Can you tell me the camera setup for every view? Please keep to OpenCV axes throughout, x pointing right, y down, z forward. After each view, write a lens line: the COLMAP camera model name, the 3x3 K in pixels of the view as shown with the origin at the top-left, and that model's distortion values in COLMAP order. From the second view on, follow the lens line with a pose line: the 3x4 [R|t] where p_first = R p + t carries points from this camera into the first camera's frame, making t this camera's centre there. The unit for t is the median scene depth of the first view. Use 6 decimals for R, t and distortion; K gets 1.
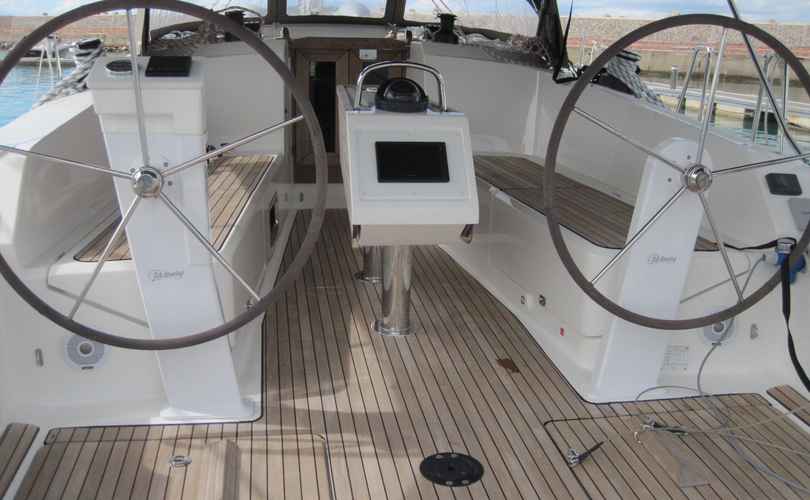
lens RADIAL K [[828.0, 0, 405.0], [0, 828.0, 250.0], [0, 0, 1]] dist [-0.153533, 0.018879]
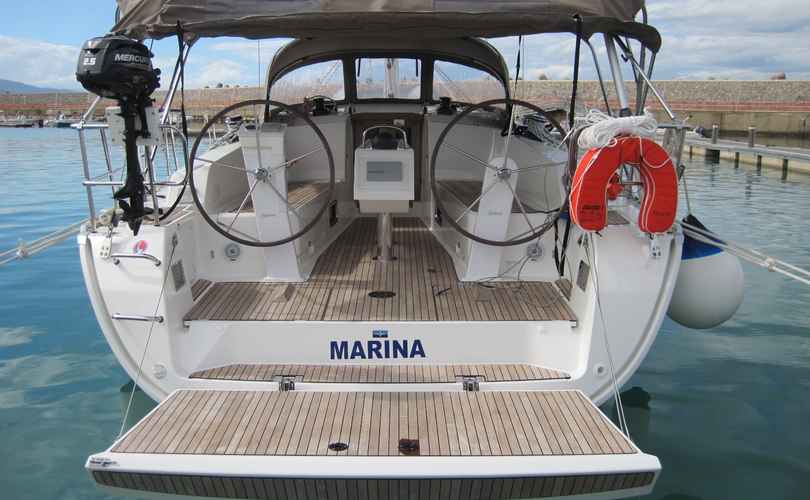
lens RADIAL K [[828.0, 0, 405.0], [0, 828.0, 250.0], [0, 0, 1]] dist [-0.153533, 0.018879]
pose [[0.988213, 0.001493, -0.153078, 0.388207], [-0.013473, 0.996921, -0.077250, 0.257266], [0.152491, 0.078402, 0.985190, -1.073687]]
